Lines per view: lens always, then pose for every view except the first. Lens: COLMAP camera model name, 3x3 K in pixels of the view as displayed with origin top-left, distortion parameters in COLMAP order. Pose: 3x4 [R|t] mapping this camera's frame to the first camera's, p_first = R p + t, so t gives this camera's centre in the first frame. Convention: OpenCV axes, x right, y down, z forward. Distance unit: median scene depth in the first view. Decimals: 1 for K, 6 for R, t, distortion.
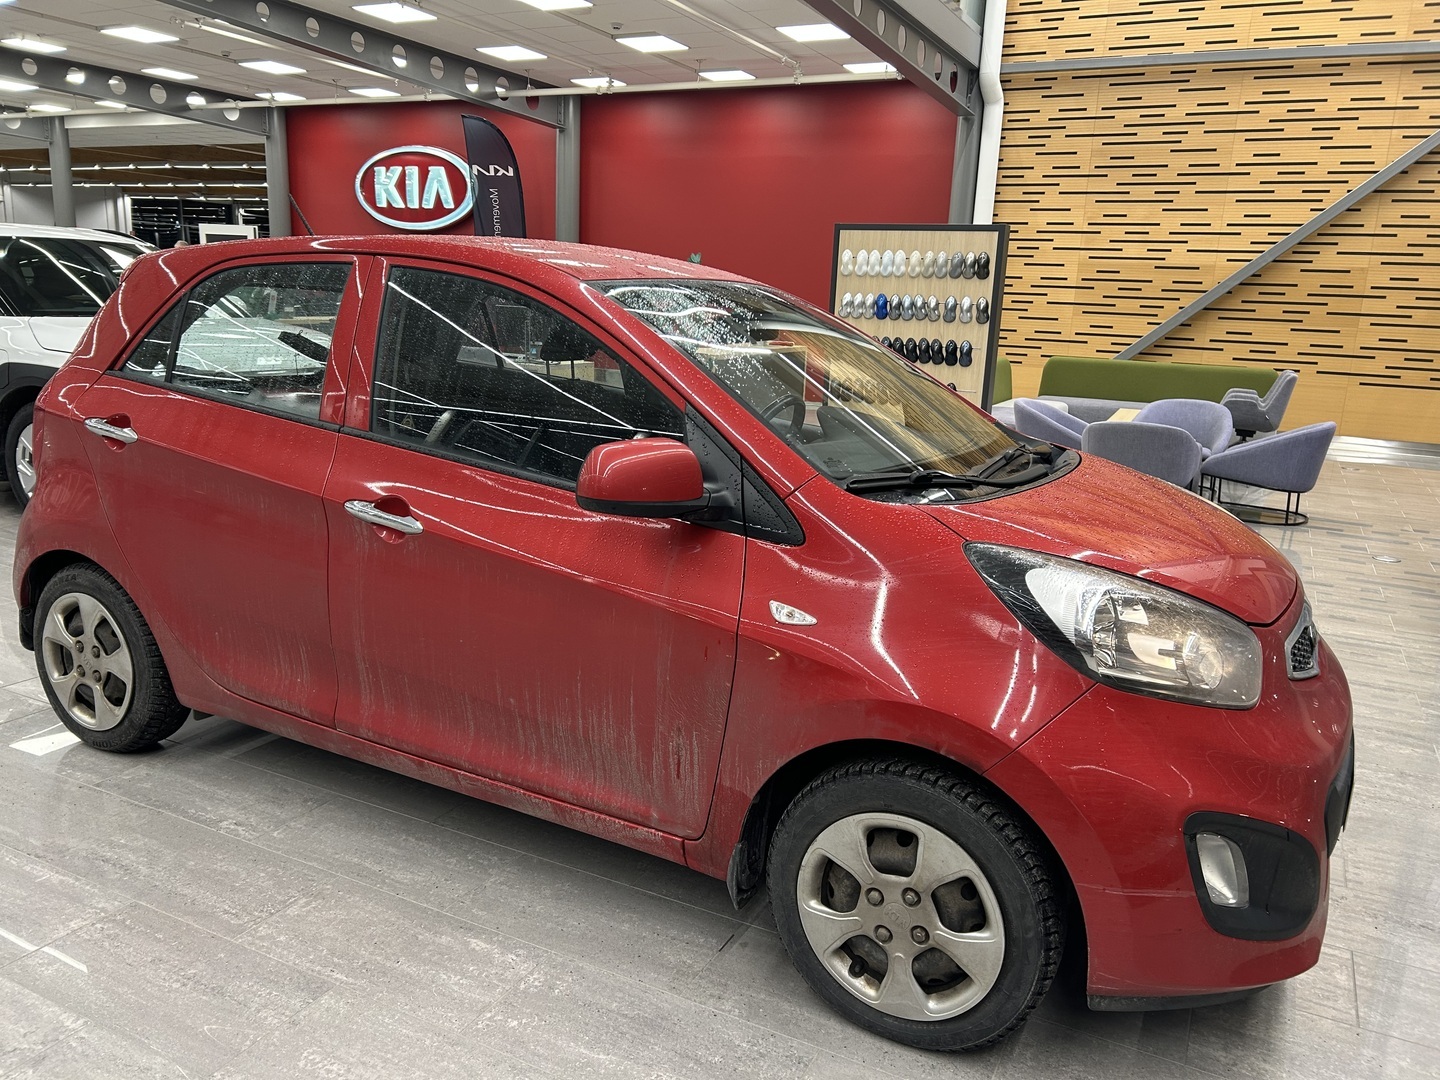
lens RADIAL K [[1083.8, 0, 720.0], [0, 1083.8, 540.0], [0, 0, 1]] dist [0.044022, -0.052826]
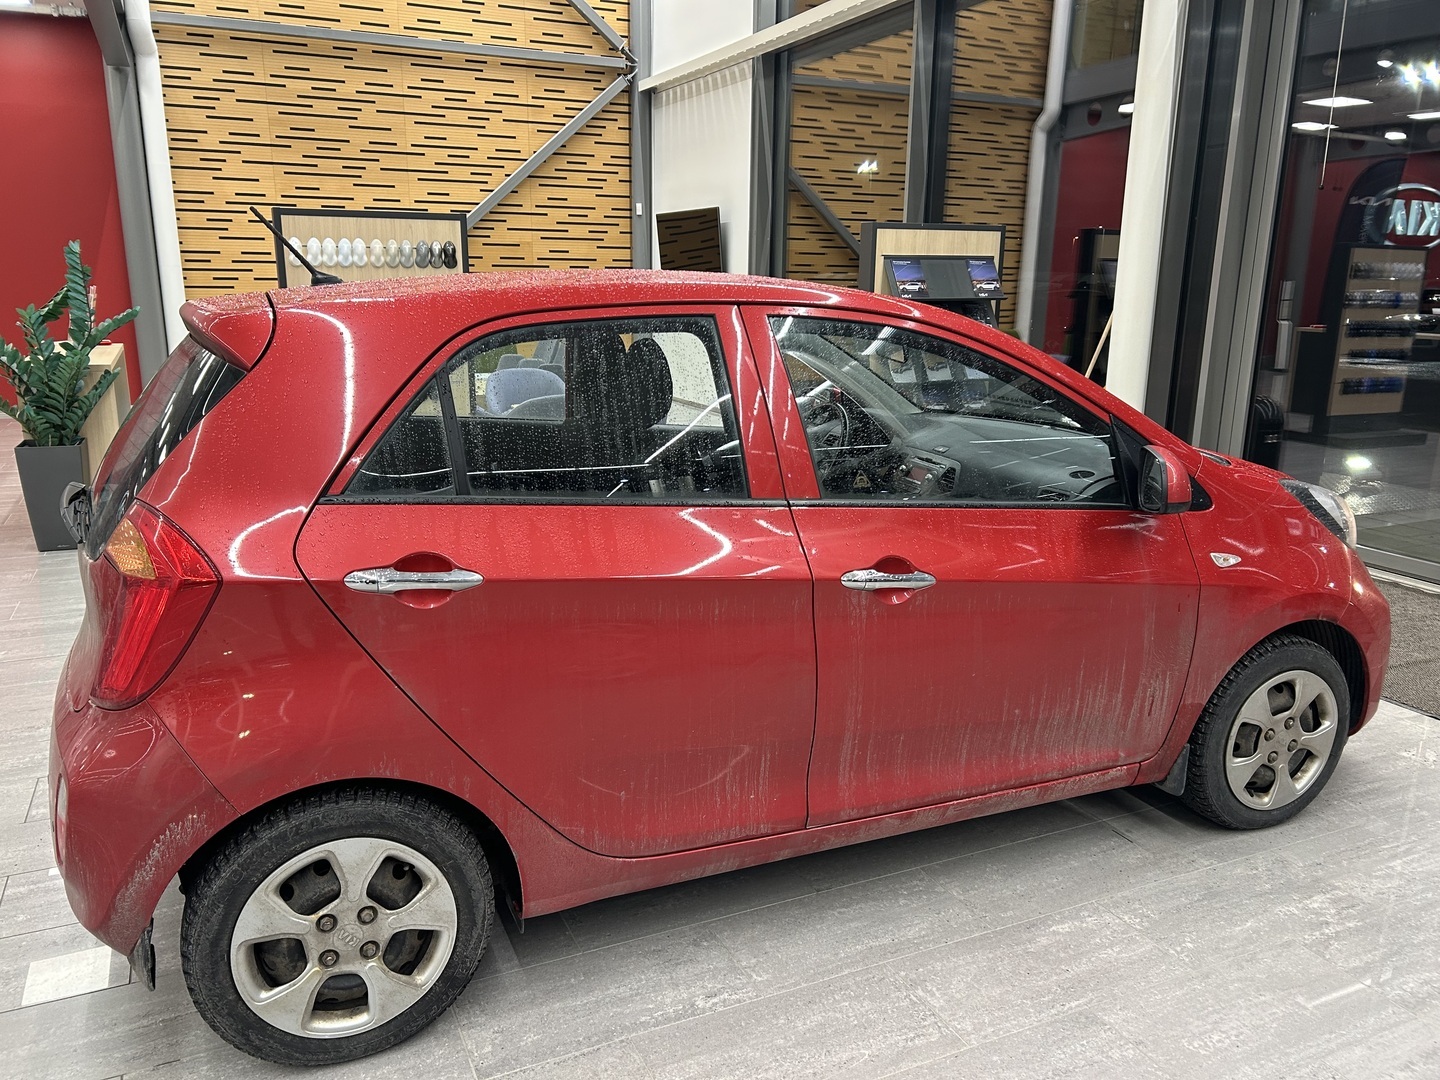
lens RADIAL K [[1076.5, 0, 720.0], [0, 1076.5, 540.0], [0, 0, 1]] dist [0.028442, -0.006781]
pose [[0.621687, -0.218711, 0.752111, -0.409141], [0.188787, 0.973756, 0.127115, -0.075648], [-0.760174, 0.062963, 0.646661, 0.183361]]
